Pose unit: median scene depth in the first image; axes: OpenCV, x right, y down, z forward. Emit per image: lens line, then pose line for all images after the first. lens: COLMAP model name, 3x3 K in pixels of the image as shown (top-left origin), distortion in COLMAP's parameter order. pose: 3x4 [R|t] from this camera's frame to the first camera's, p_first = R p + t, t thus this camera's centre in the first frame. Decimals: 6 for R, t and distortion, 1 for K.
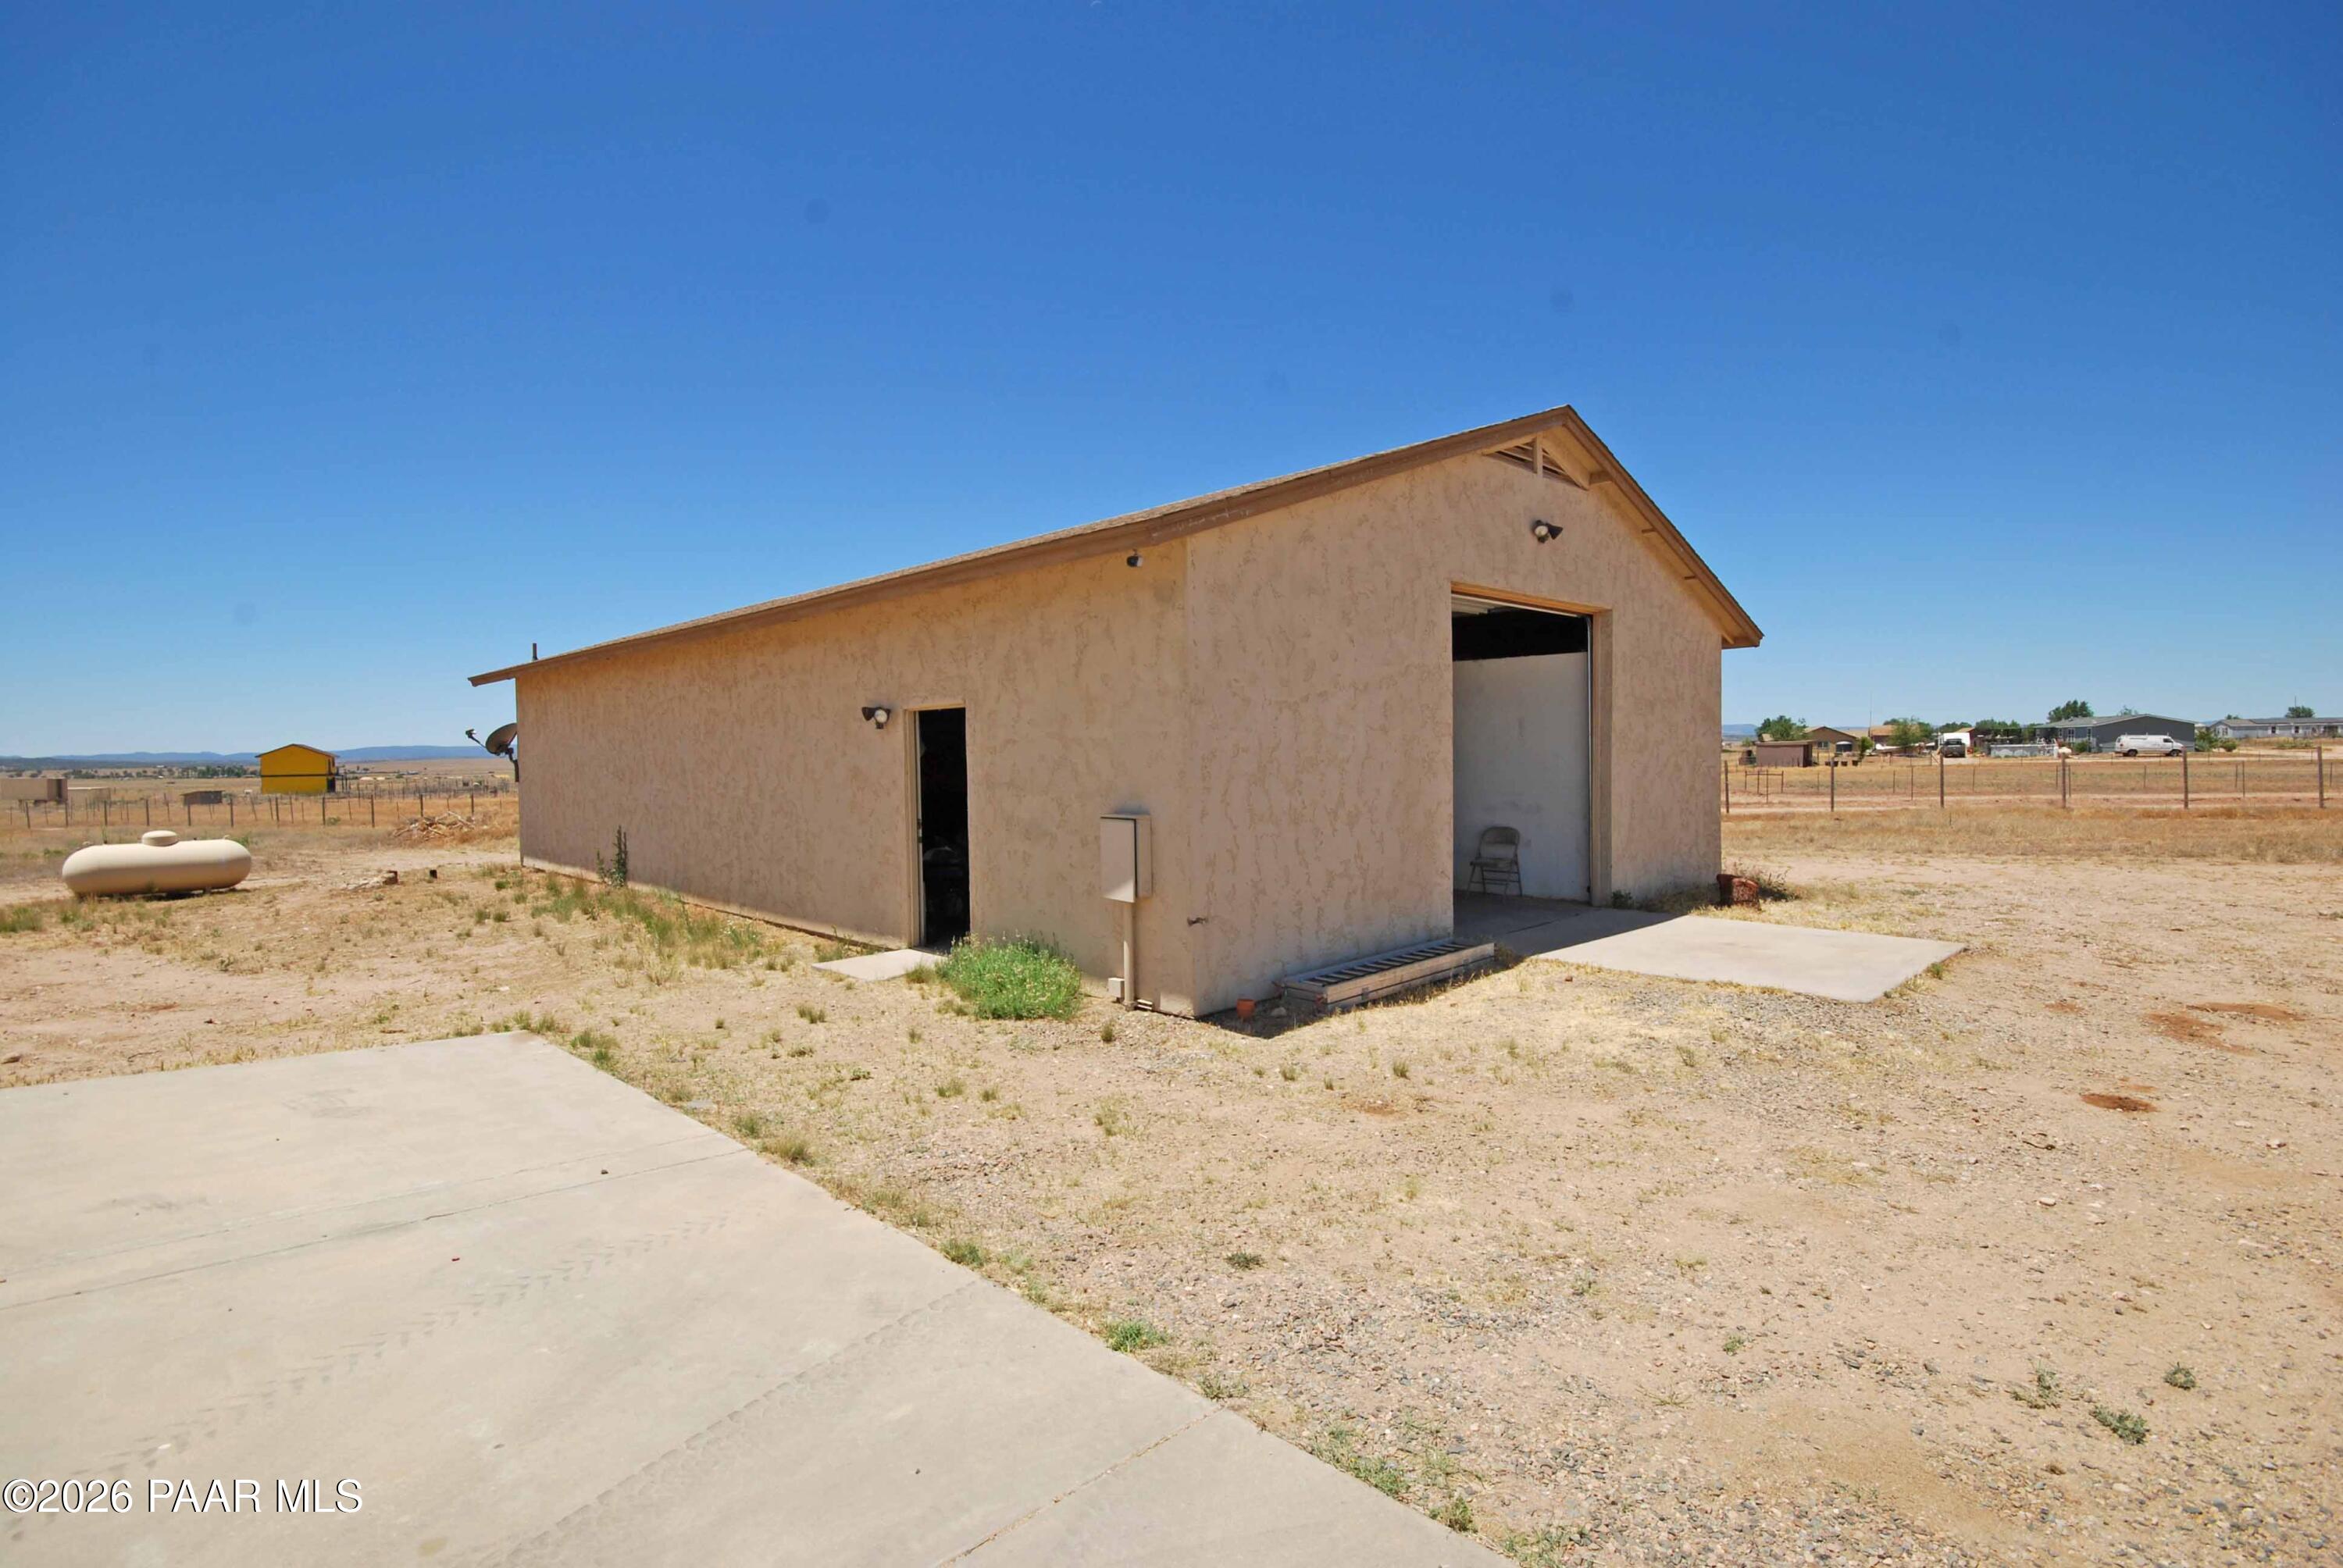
lens RADIAL K [[1102.7, 0, 1175.4], [0, 1102.7, 776.5], [0, 0, 1]] dist [0.008272, -0.006265]
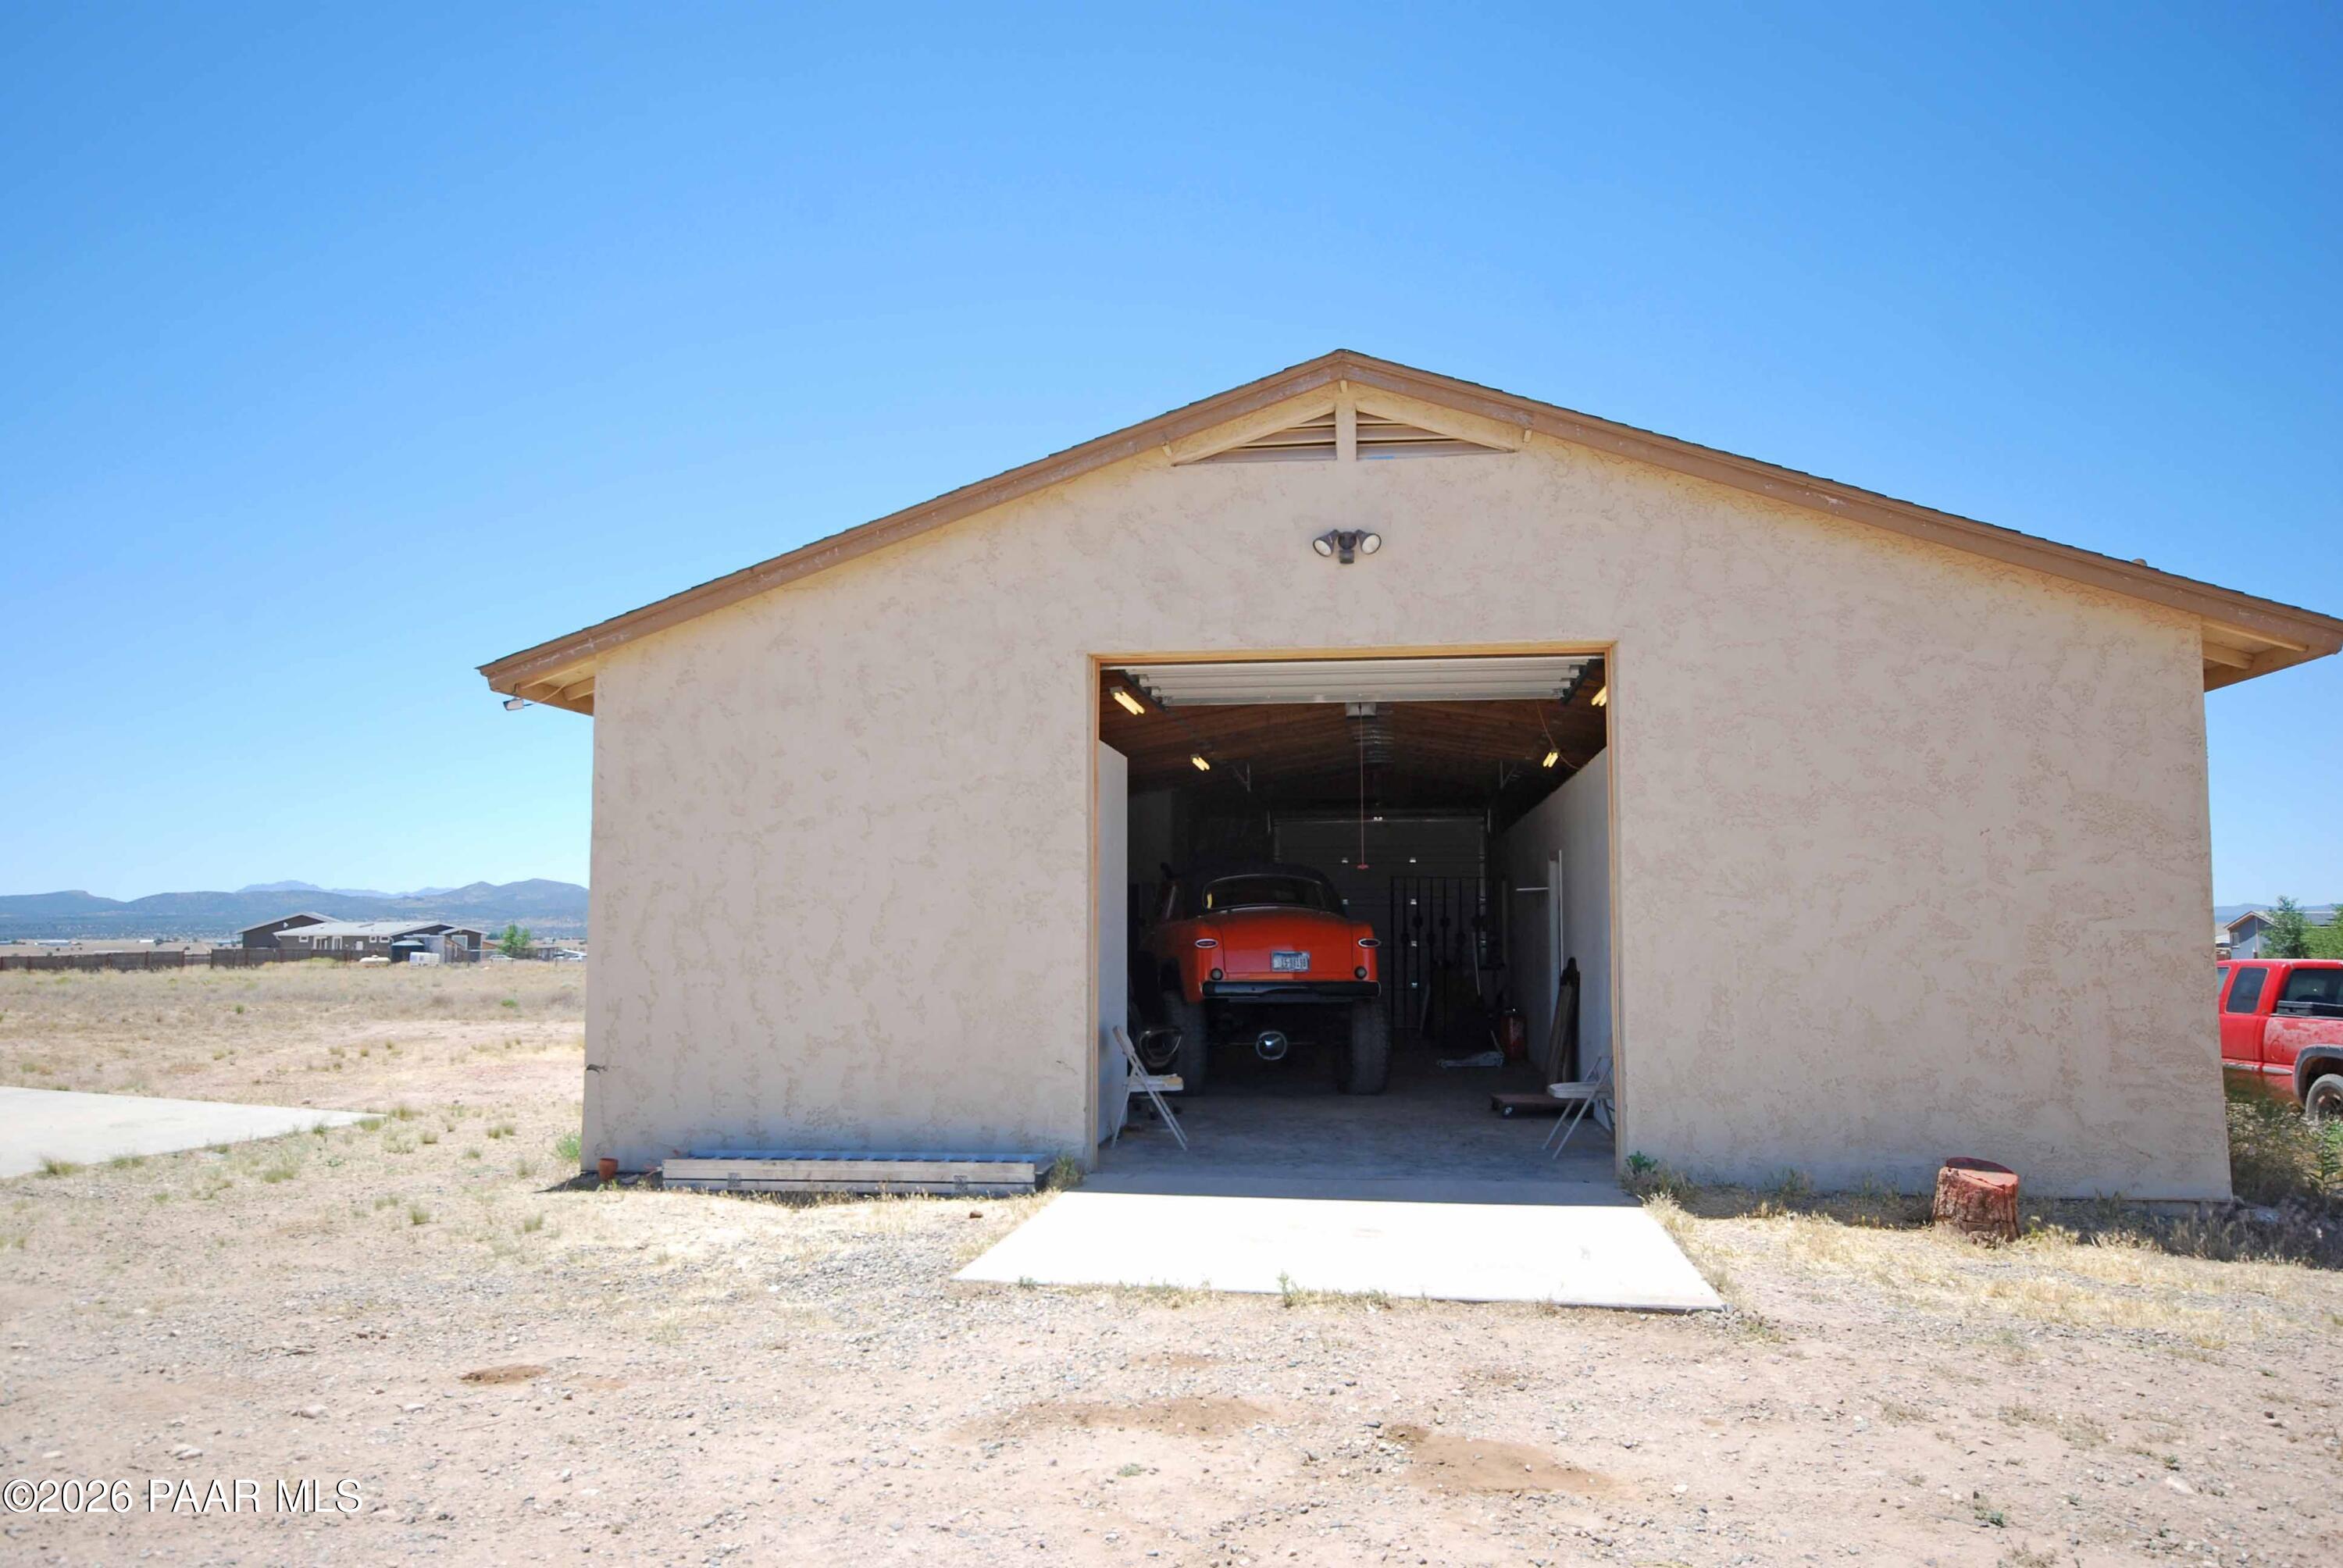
lens RADIAL K [[1809.9, 0, 1176.9], [0, 1809.9, 766.5], [0, 0, 1]] dist [0.014595, 0.018475]
pose [[0.602383, -0.056099, -0.796233, 1.371639], [-0.025939, 0.995625, -0.089771, -0.000182], [0.797786, 0.074730, 0.598292, 0.390256]]
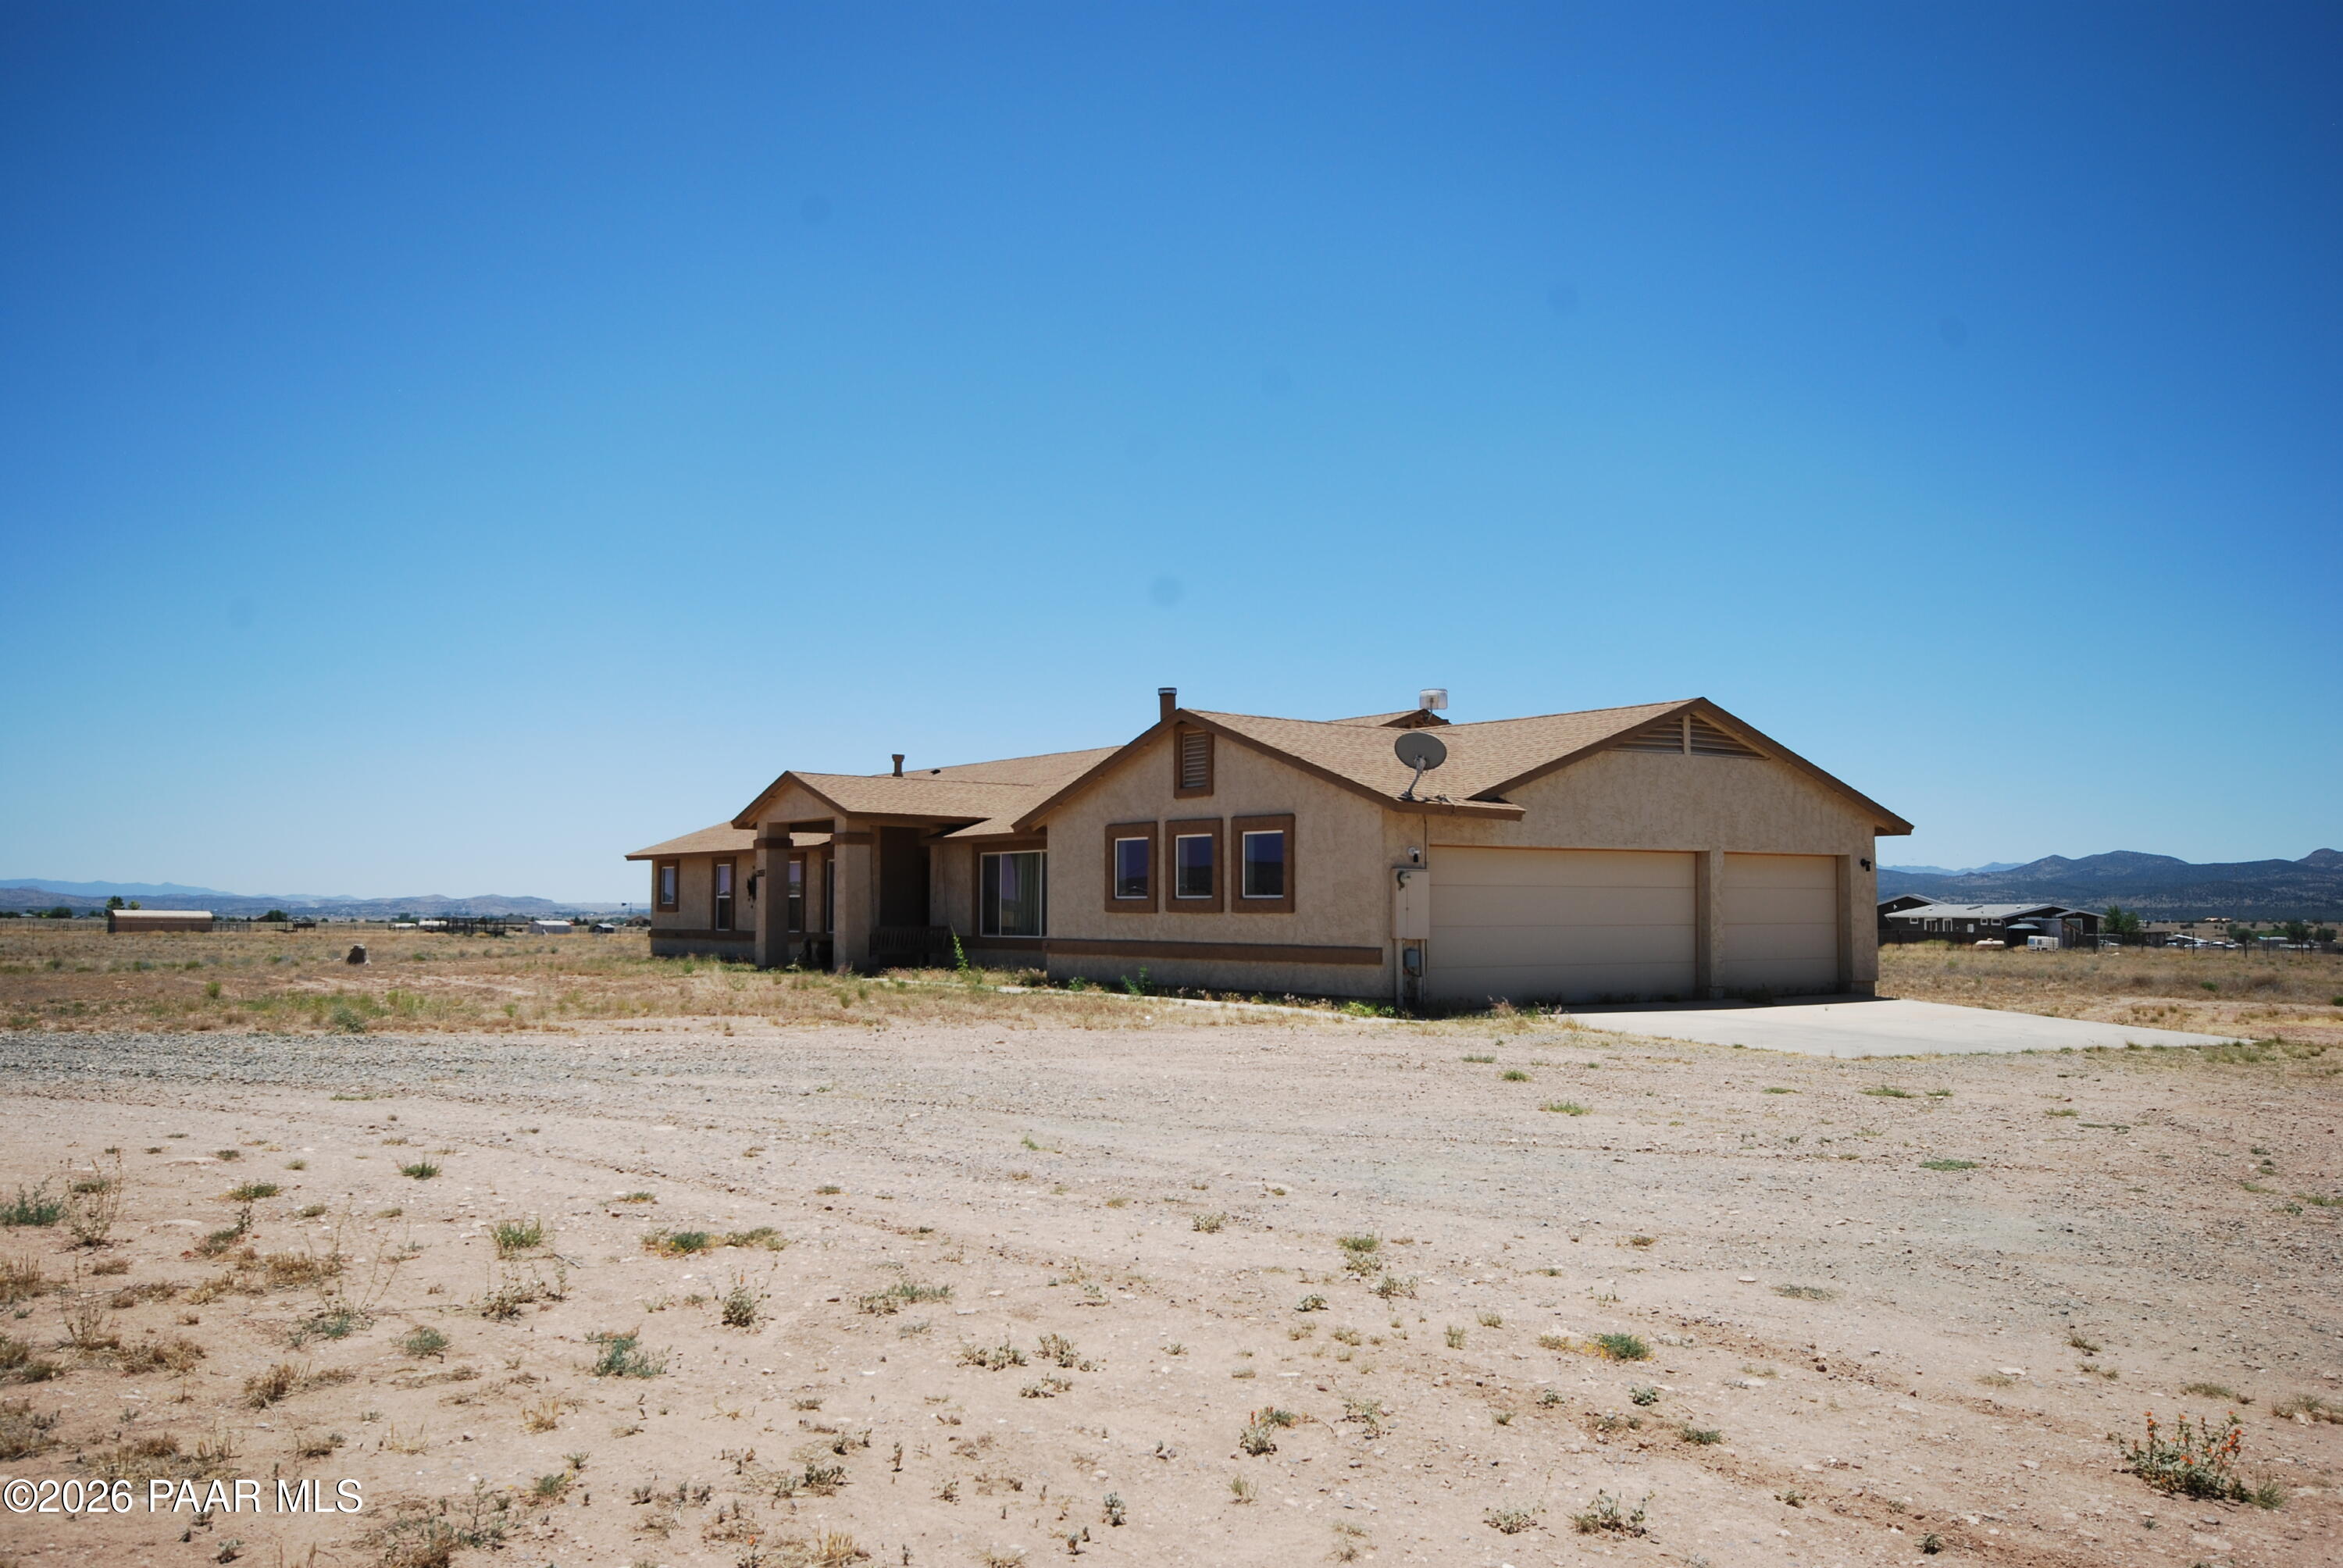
lens RADIAL K [[1973.3, 0, 1160.7], [0, 1973.3, 761.1], [0, 0, 1]] dist [0.002160, 0.068103]
pose [[-0.150749, -0.058596, -0.986834, 2.837410], [-0.020646, 0.998211, -0.056118, -0.025334], [0.988356, 0.011915, -0.151689, -0.389815]]
